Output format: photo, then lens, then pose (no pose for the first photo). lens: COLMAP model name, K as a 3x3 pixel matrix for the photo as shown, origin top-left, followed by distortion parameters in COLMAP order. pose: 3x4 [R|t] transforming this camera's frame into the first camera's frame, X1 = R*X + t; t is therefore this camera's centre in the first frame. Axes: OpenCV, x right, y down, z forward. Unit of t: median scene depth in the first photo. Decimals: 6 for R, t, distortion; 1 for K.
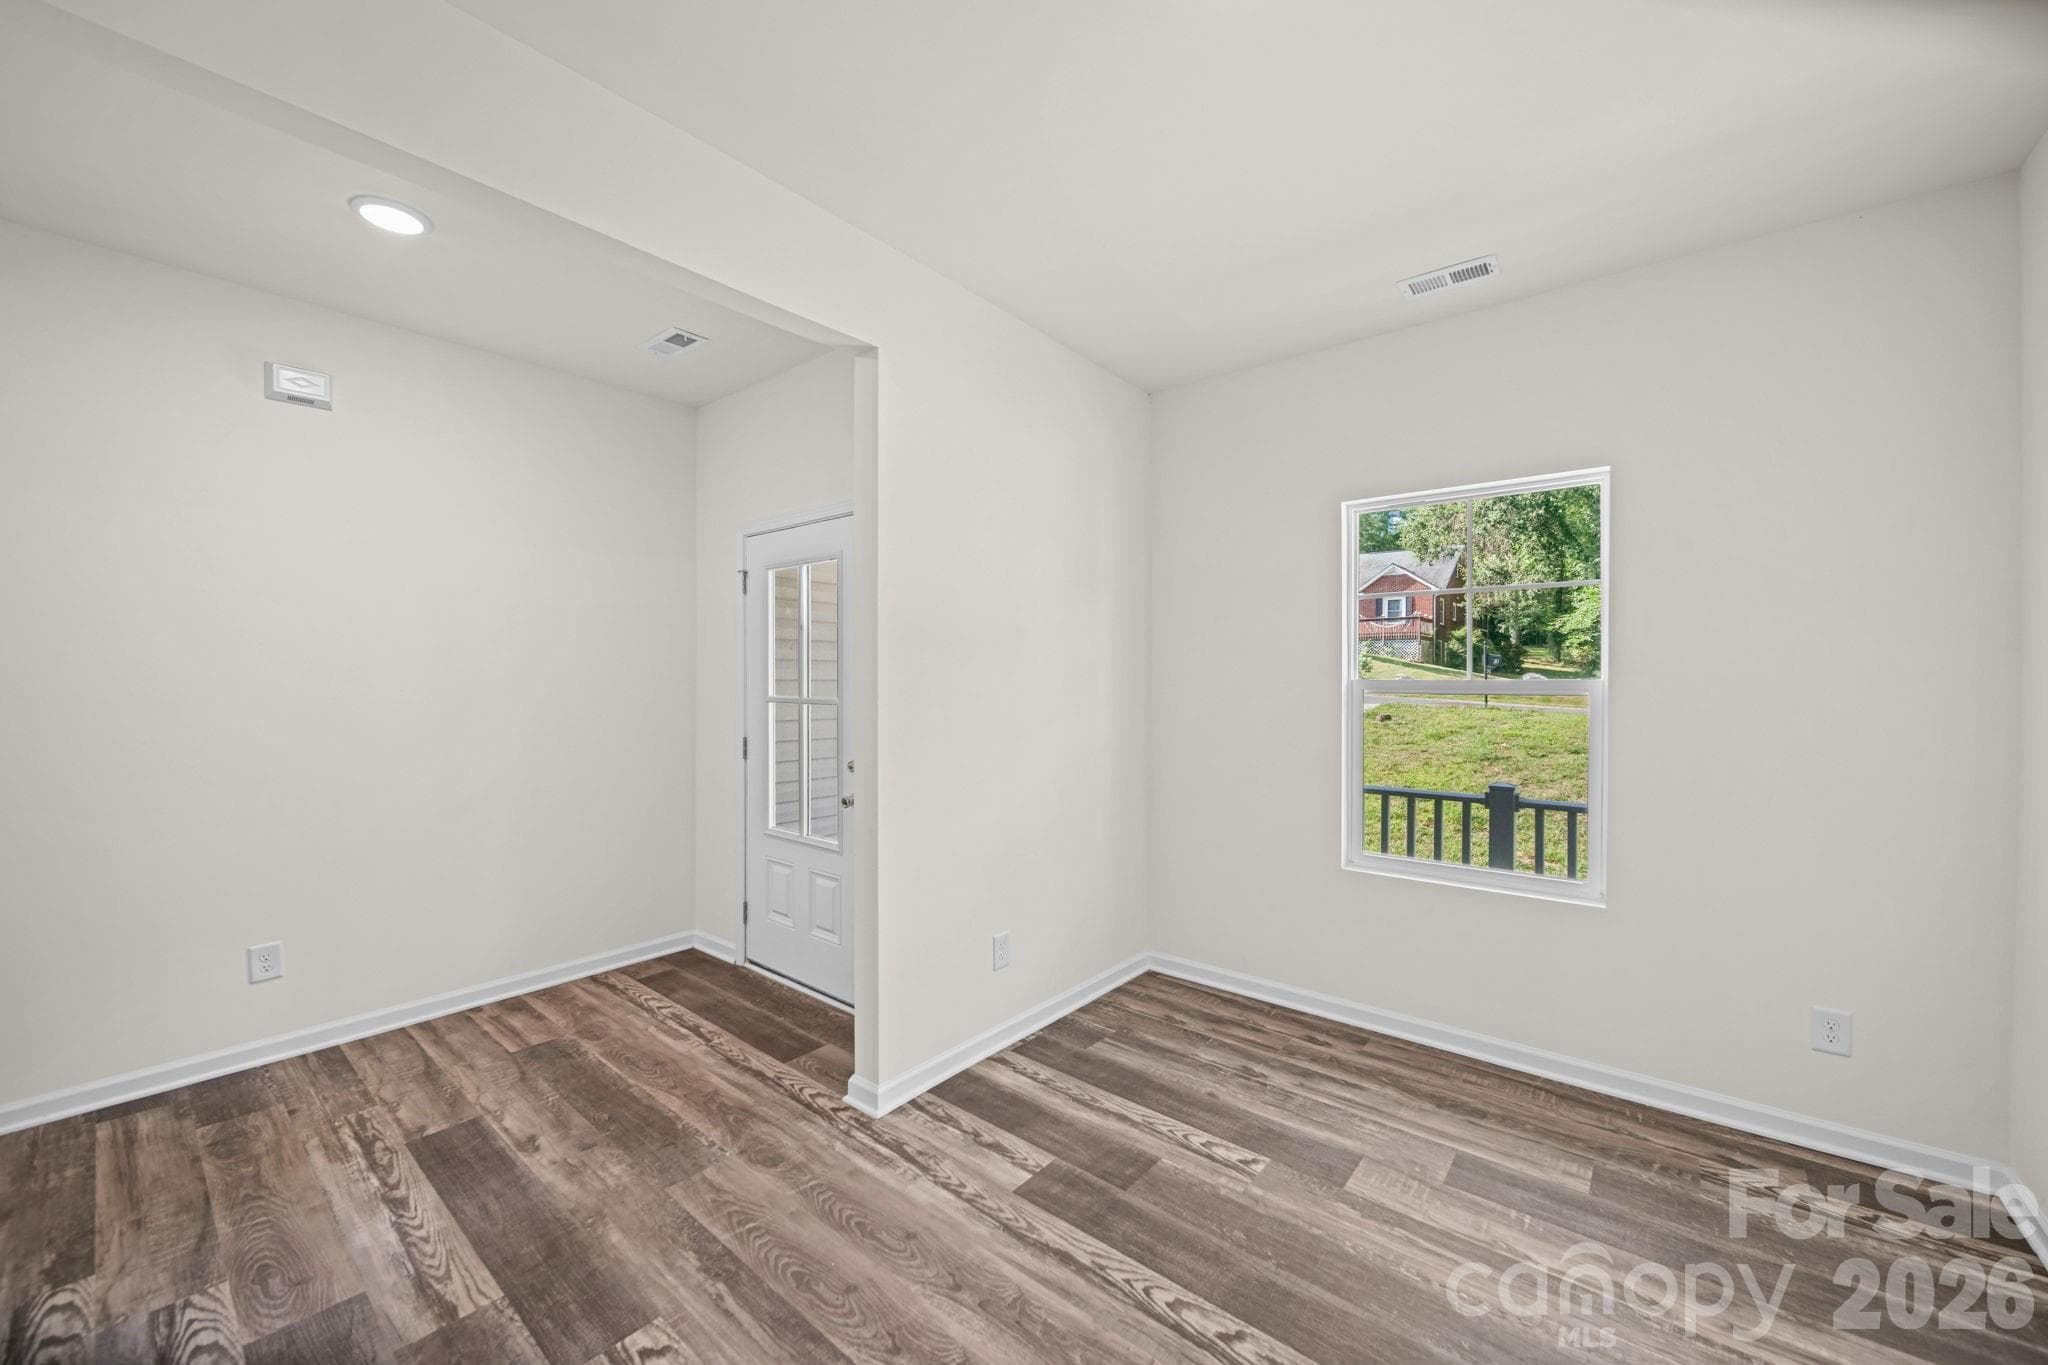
lens RADIAL K [[774.2, 0, 1035.6], [0, 774.2, 682.2], [0, 0, 1]] dist [-0.006324, 0.000853]
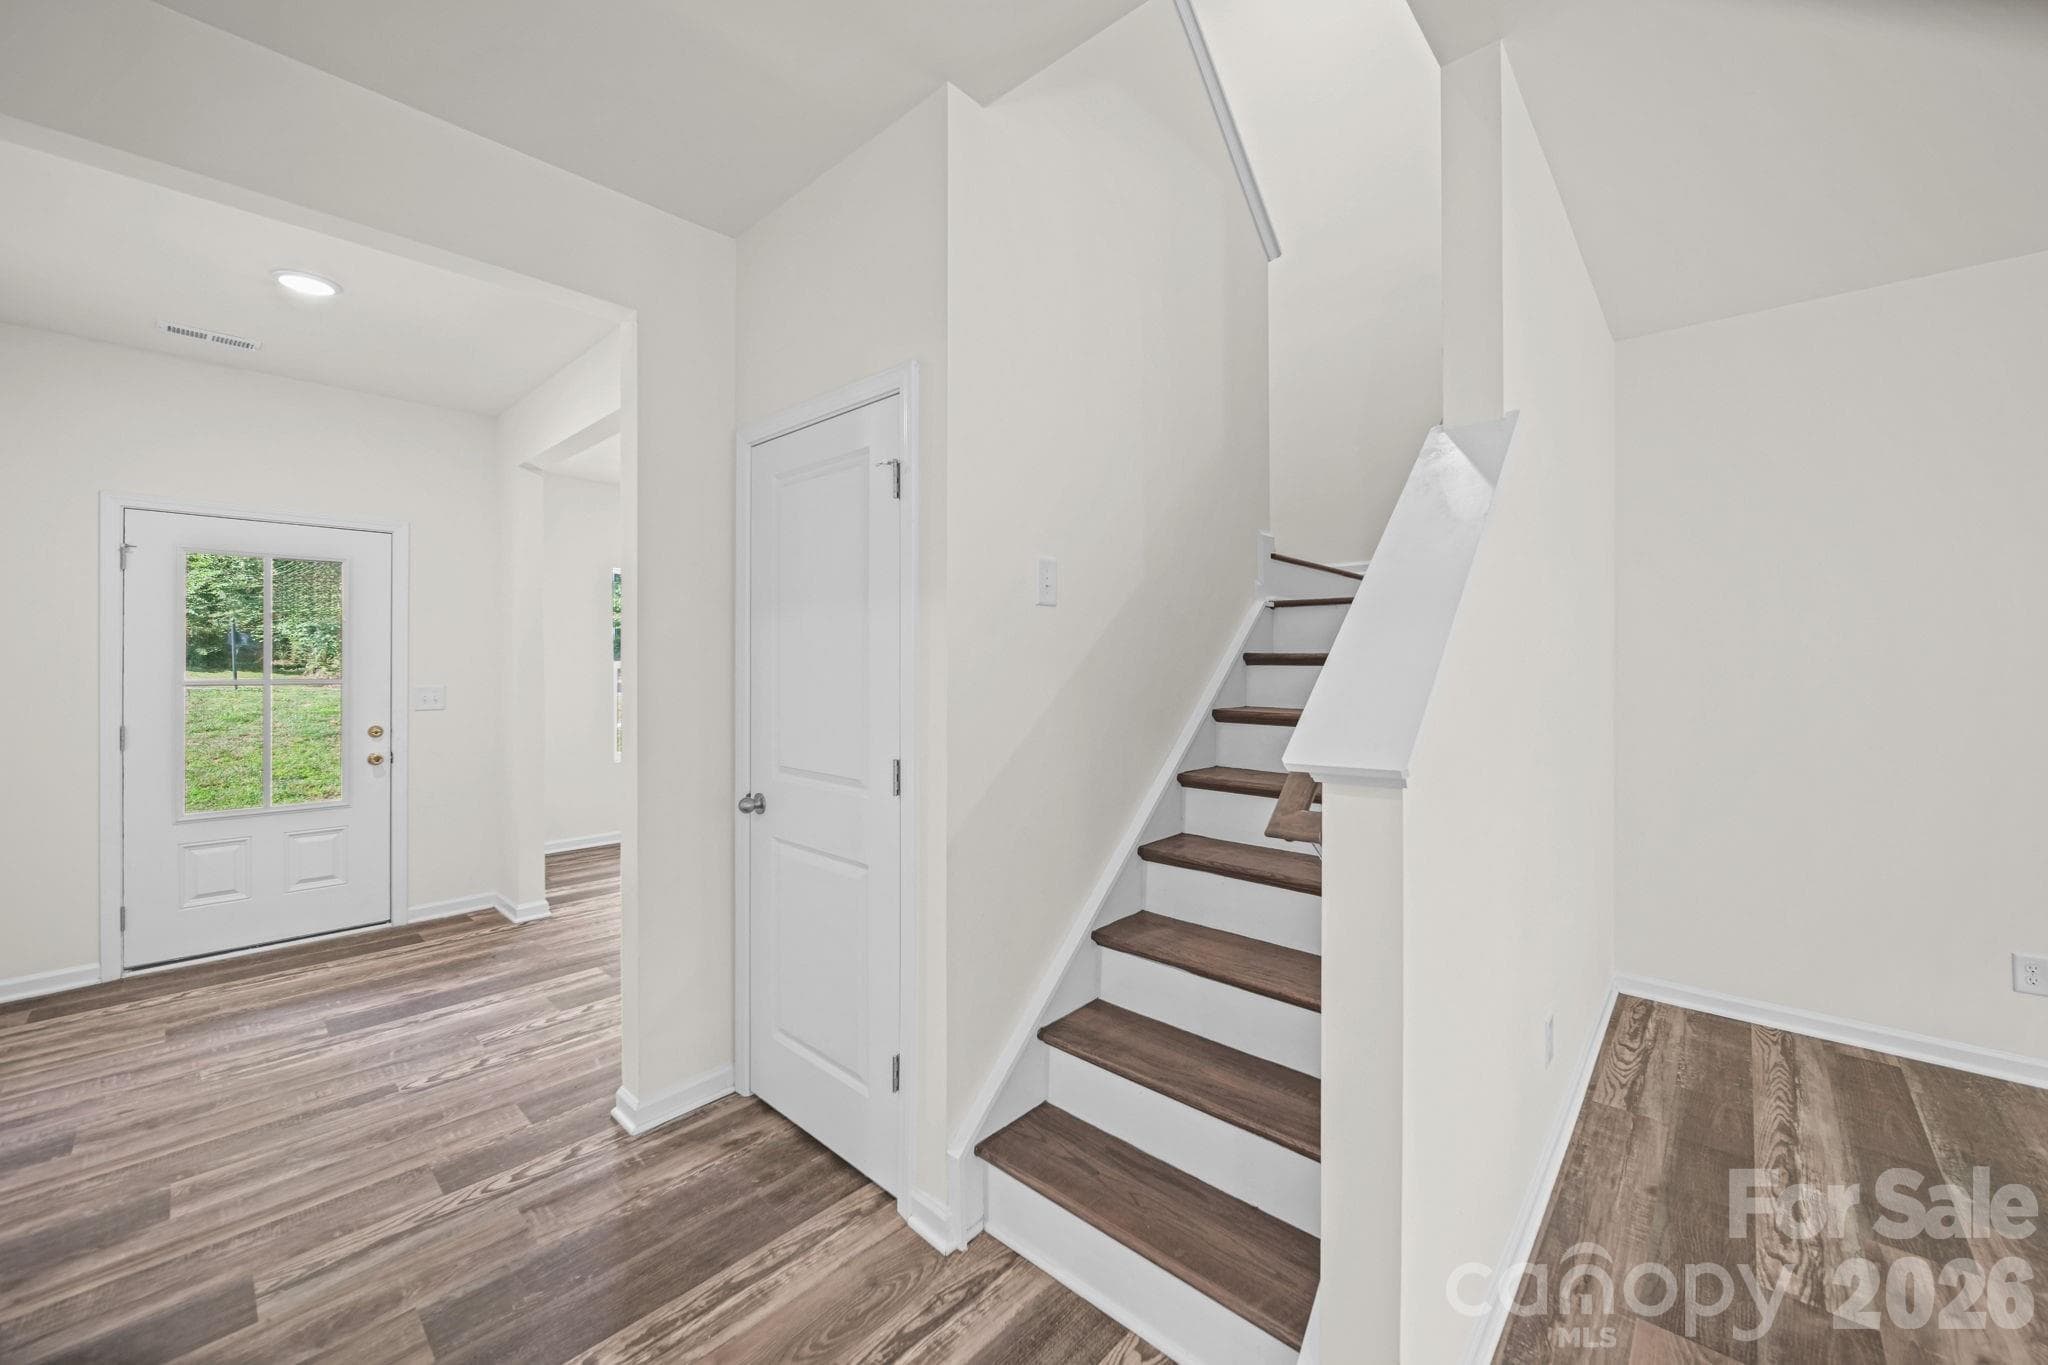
lens RADIAL K [[774.2, 0, 1027.7], [0, 774.2, 666.6], [0, 0, 1]] dist [-0.006324, 0.000853]
pose [[0.064096, -0.000131, 0.997944, -1.592651], [-0.000184, 1.000000, 0.000143, 0.002178], [-0.997944, -0.000193, 0.064096, -0.158717]]
